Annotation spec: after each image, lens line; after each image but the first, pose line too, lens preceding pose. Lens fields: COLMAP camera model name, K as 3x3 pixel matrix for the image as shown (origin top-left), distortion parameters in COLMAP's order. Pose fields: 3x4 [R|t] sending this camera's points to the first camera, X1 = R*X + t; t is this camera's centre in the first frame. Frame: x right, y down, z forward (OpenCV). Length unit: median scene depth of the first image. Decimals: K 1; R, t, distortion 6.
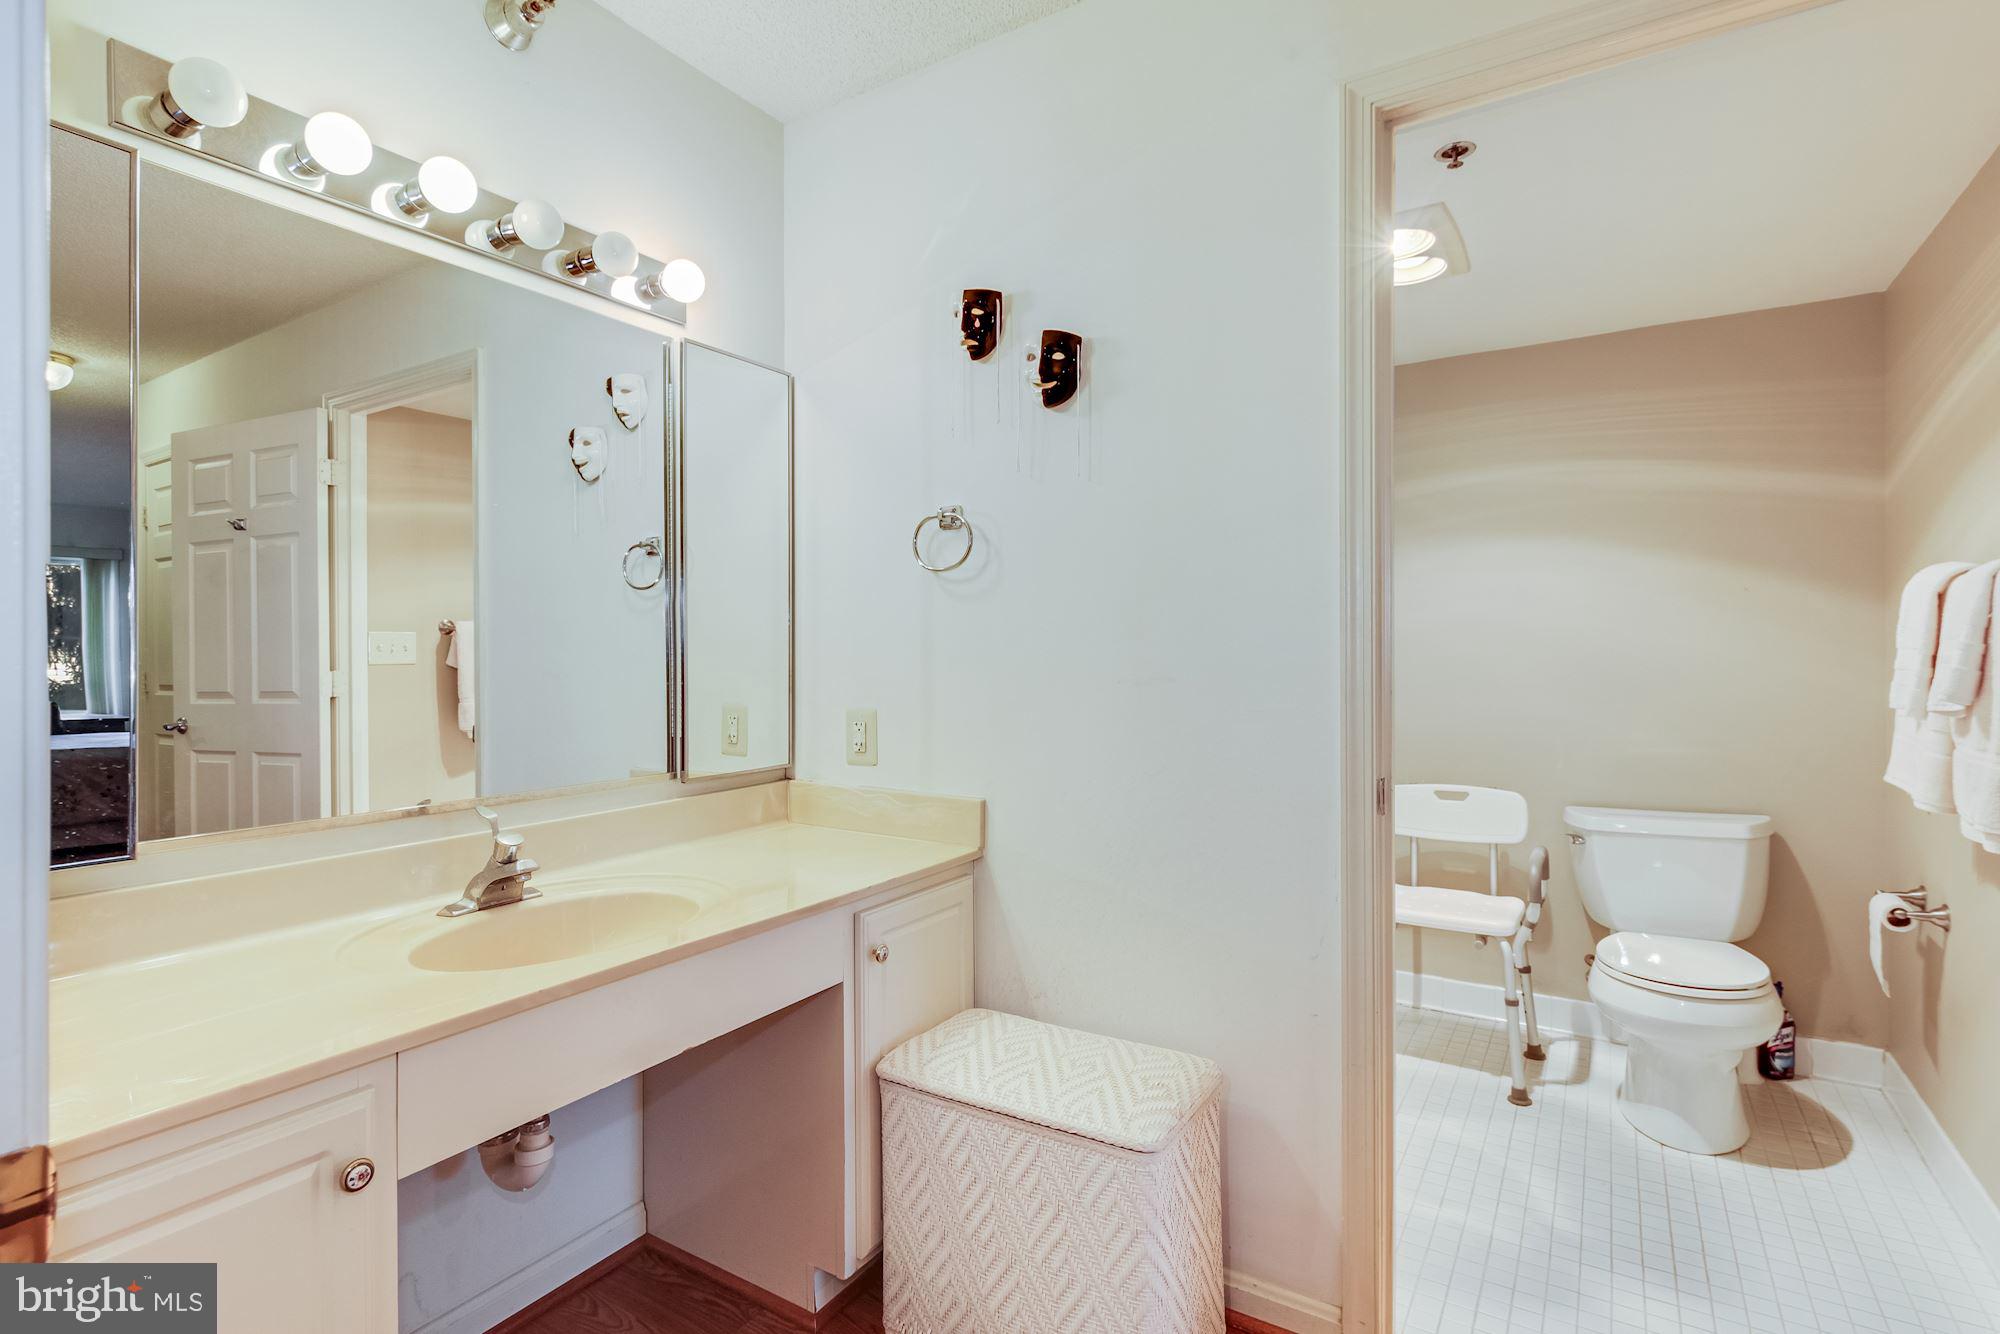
lens RADIAL K [[992.5, 0, 1003.5], [0, 992.5, 644.5], [0, 0, 1]] dist [0.001788, 0.000316]
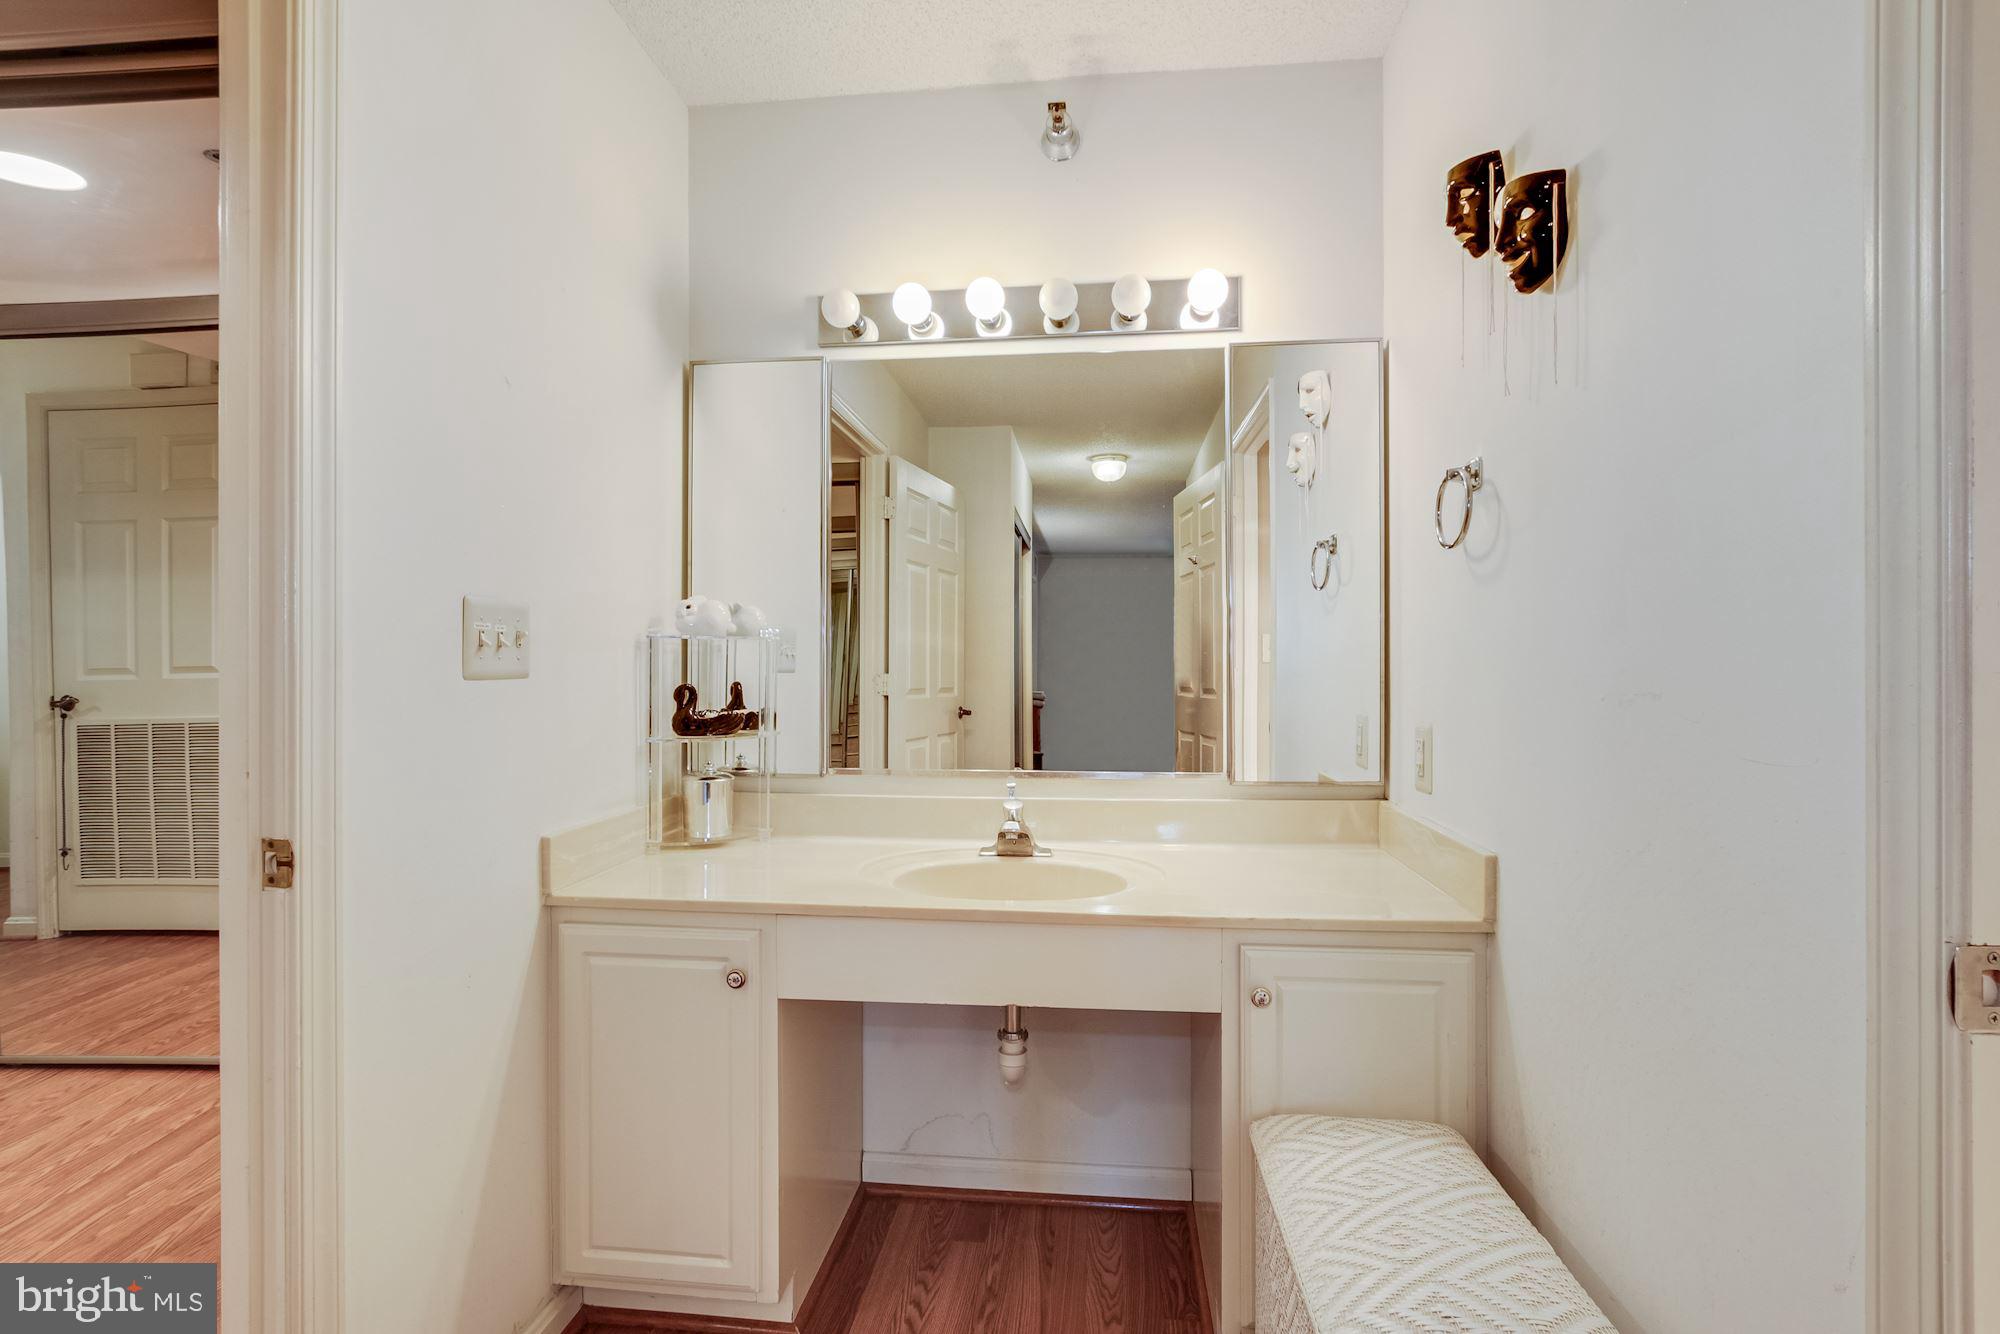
lens RADIAL K [[964.4, 0, 1000.0], [0, 964.4, 667.0], [0, 0, 1]] dist [-0.016132, 0.000185]
pose [[0.418416, 0.005599, -0.908238, 0.526718], [0.003113, 0.999966, 0.007599, 0.013216], [0.908250, -0.006007, 0.418385, 0.423171]]
